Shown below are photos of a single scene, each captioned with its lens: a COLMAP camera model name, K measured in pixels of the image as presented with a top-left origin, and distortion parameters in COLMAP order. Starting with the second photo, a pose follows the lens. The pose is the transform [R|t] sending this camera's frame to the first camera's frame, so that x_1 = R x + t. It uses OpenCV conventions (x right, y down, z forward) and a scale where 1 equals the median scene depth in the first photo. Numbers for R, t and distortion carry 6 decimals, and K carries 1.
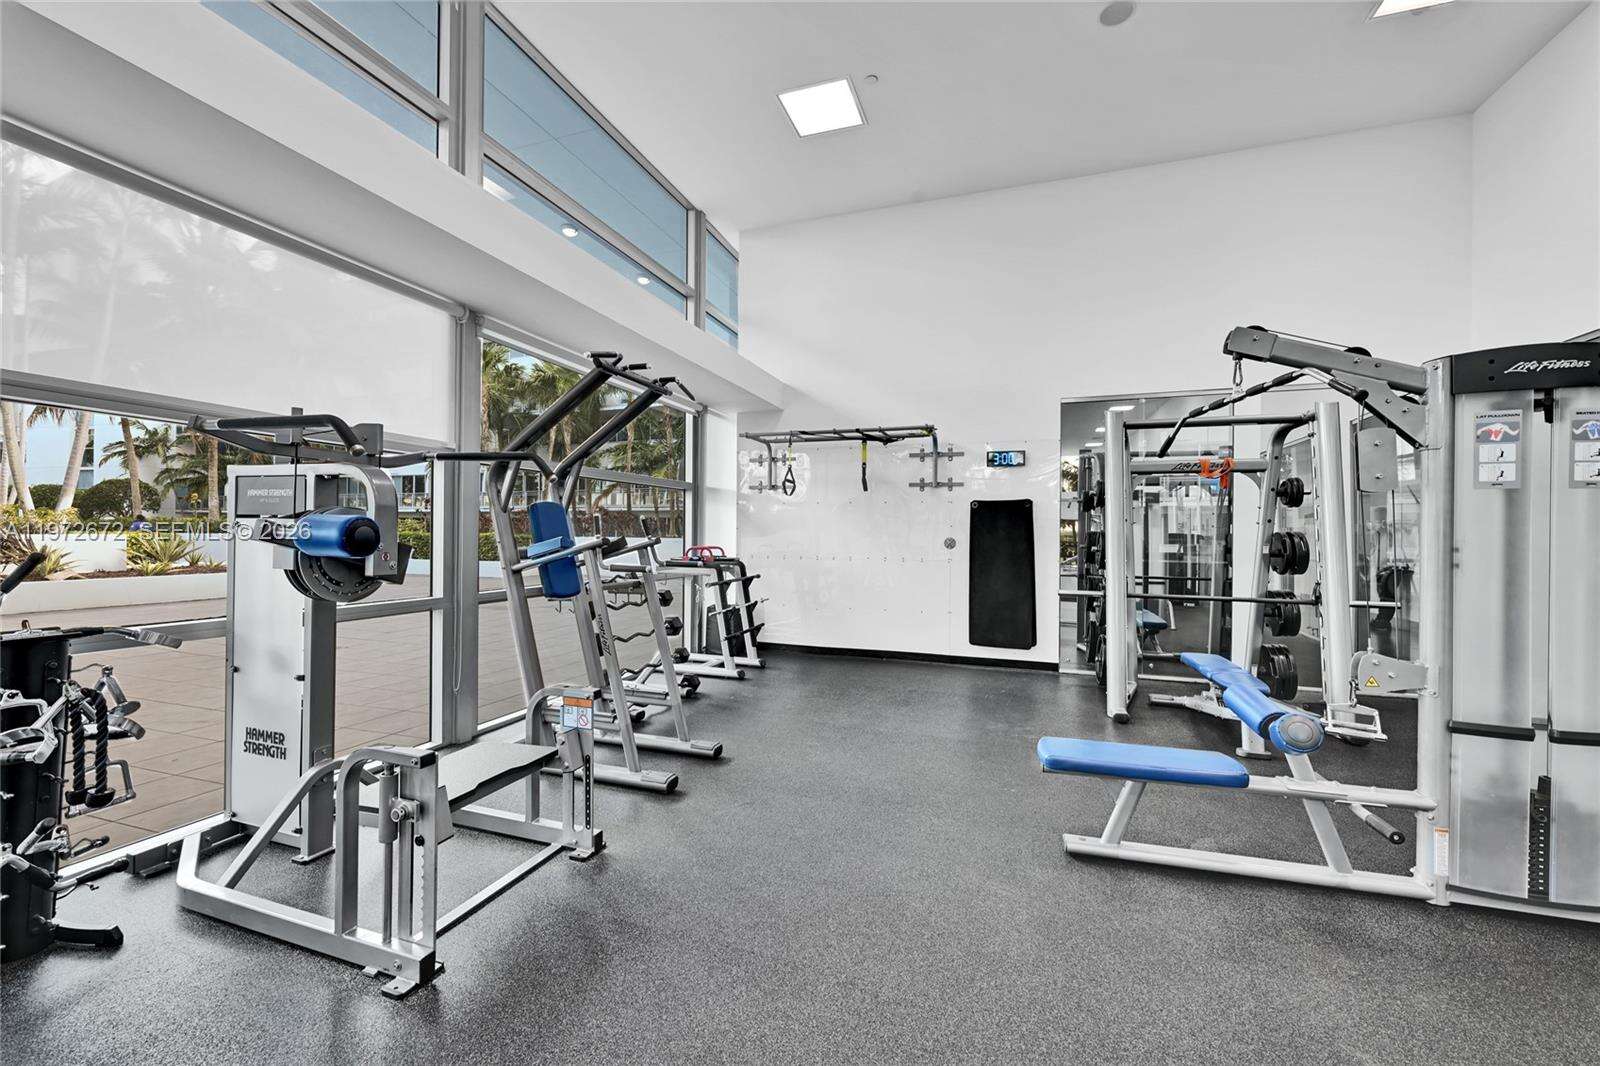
lens RADIAL K [[632.3, 0, 802.0], [0, 632.3, 535.3], [0, 0, 1]] dist [-0.000311, 0.000283]
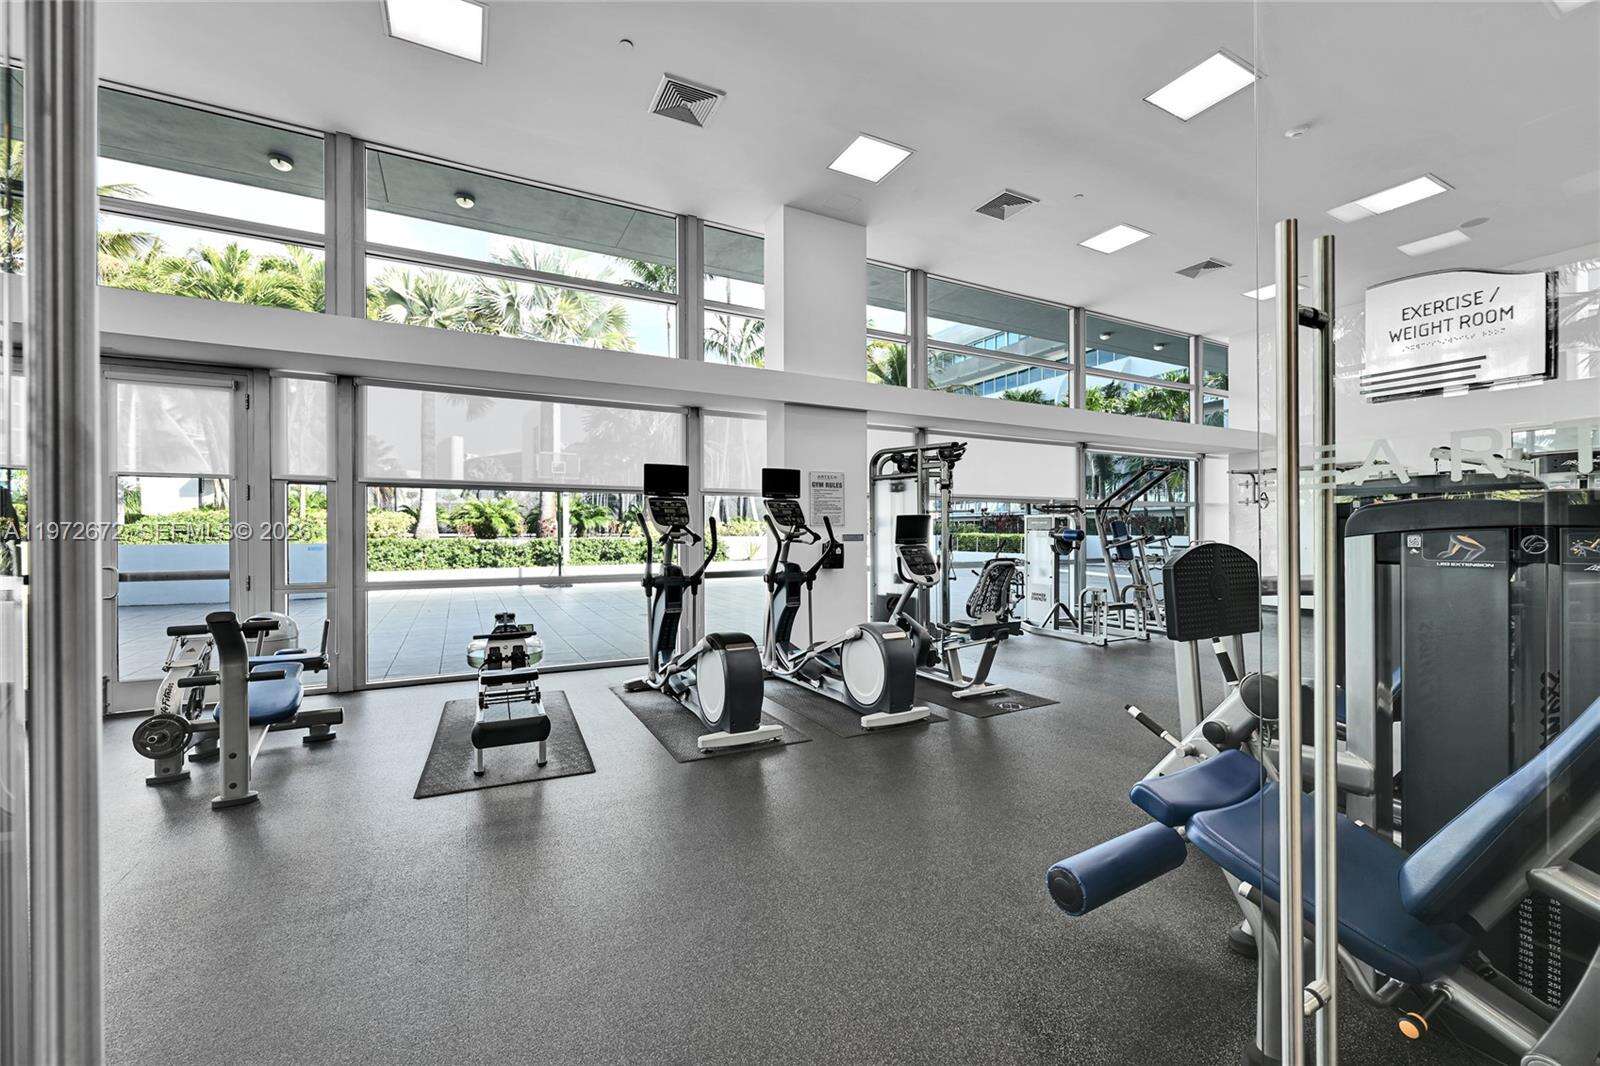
lens RADIAL K [[632.3, 0, 800.6], [0, 632.3, 534.1], [0, 0, 1]] dist [-0.000311, 0.000283]
pose [[0.727148, -0.003511, -0.686471, 0.356605], [0.005269, 0.999986, 0.000466, -0.009816], [0.686460, -0.003956, 0.727157, -1.520556]]
